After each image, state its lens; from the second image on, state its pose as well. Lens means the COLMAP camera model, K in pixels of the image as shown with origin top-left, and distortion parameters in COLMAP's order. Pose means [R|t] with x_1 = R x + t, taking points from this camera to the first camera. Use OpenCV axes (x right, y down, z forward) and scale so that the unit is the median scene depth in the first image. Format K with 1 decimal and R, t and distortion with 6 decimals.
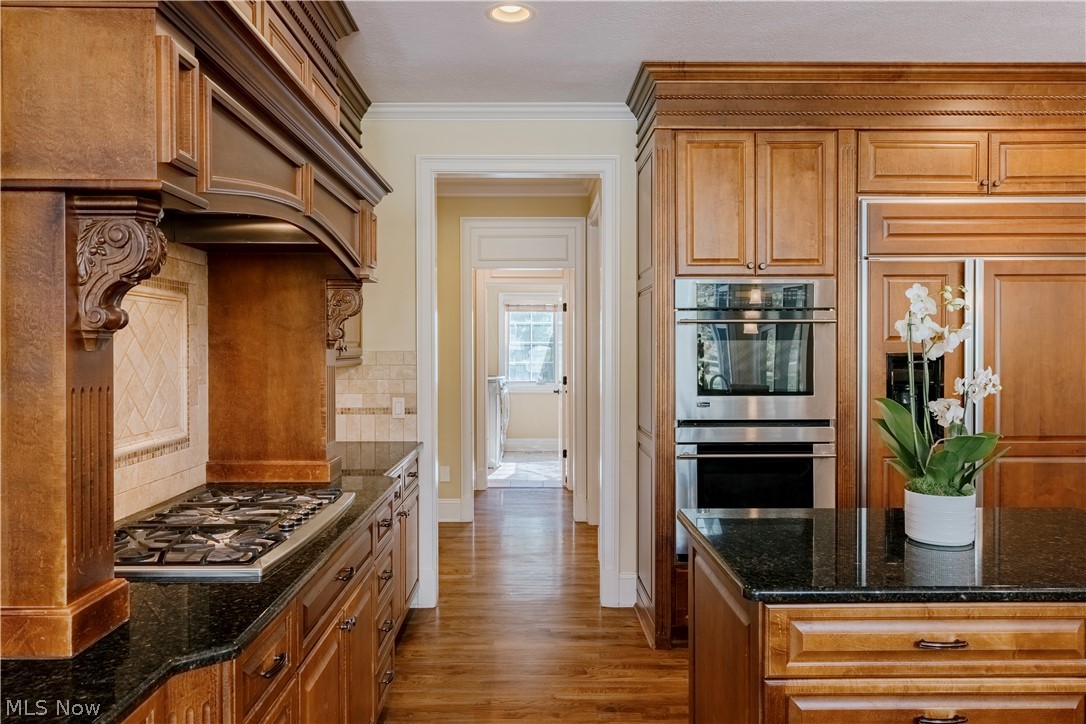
lens RADIAL K [[773.2, 0, 543.0], [0, 773.2, 362.0], [0, 0, 1]] dist [-0.001171, -0.000240]
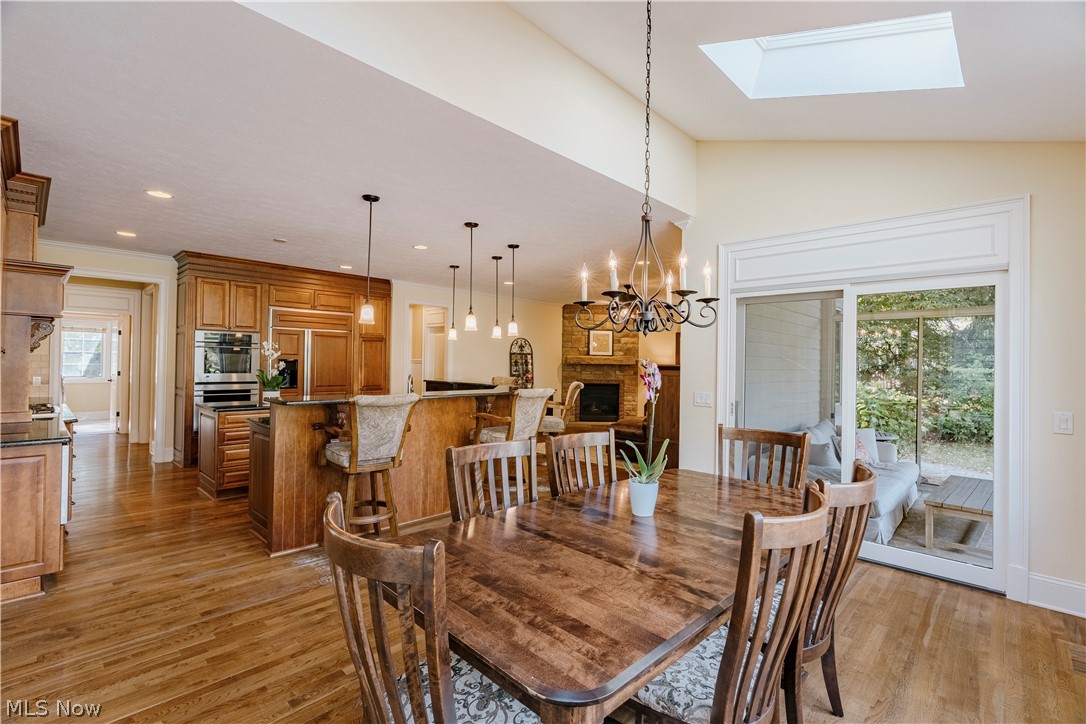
lens RADIAL K [[493.0, 0, 543.0], [0, 493.0, 362.0], [0, 0, 1]] dist [-0.003522, 0.001583]
pose [[0.703225, 0.018962, 0.710714, -0.197903], [-0.005683, 0.999762, -0.021051, 0.034475], [-0.710944, 0.010765, 0.703166, -1.088503]]
